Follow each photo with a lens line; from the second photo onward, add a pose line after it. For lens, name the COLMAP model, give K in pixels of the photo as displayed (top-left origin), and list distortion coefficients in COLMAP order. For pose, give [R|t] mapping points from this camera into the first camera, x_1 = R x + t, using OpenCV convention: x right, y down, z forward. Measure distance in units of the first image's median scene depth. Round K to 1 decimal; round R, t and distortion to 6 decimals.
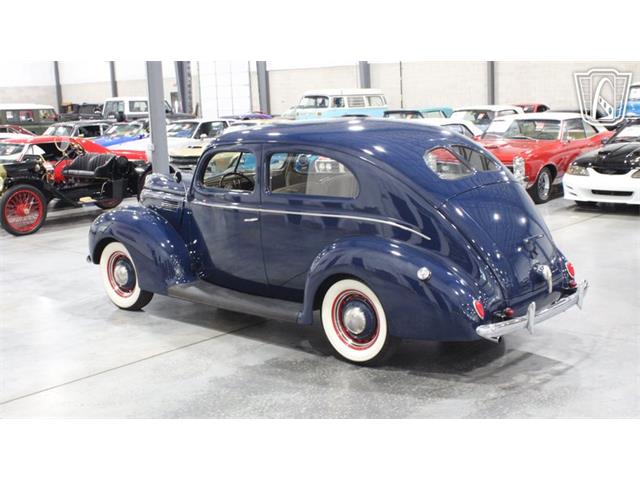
lens RADIAL K [[860.7, 0, 330.0], [0, 860.7, 253.1], [0, 0, 1]] dist [-0.015091, -0.039152]
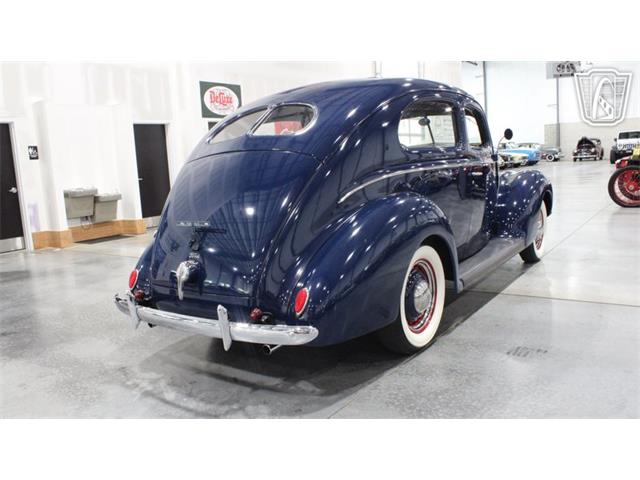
lens RADIAL K [[528.0, 0, 320.0], [0, 528.0, 240.0], [0, 0, 1]] dist [-0.090179, 0.010303]
pose [[0.086618, 0.191813, -0.977602, 0.669674], [-0.123808, 0.975755, 0.180481, -0.099193], [0.988519, 0.105402, 0.108266, 1.006517]]
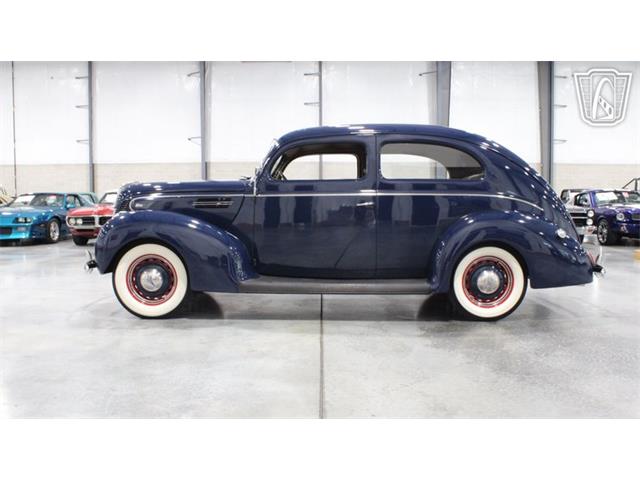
lens RADIAL K [[569.5, 0, 320.0], [0, 569.5, 240.0], [0, 0, 1]] dist [-0.090999, 0.009872]
pose [[0.759611, -0.007306, 0.650337, -0.627246], [0.092418, 0.991003, -0.096813, 0.071903], [-0.643778, 0.133643, 0.753451, 0.541065]]
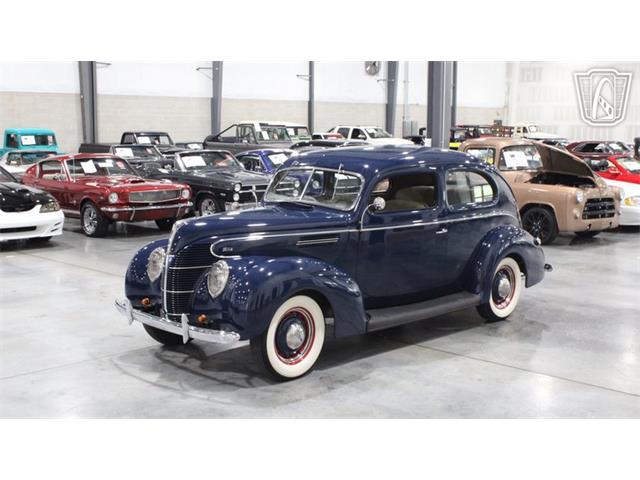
lens RADIAL K [[833.3, 0, 320.0], [0, 833.3, 240.0], [0, 0, 1]] dist [-0.021545, -0.015558]
pose [[0.057815, -0.099259, 0.993381, -1.277066], [0.175796, 0.980509, 0.087741, -0.162271], [-0.982727, 0.169560, 0.074137, 1.142266]]
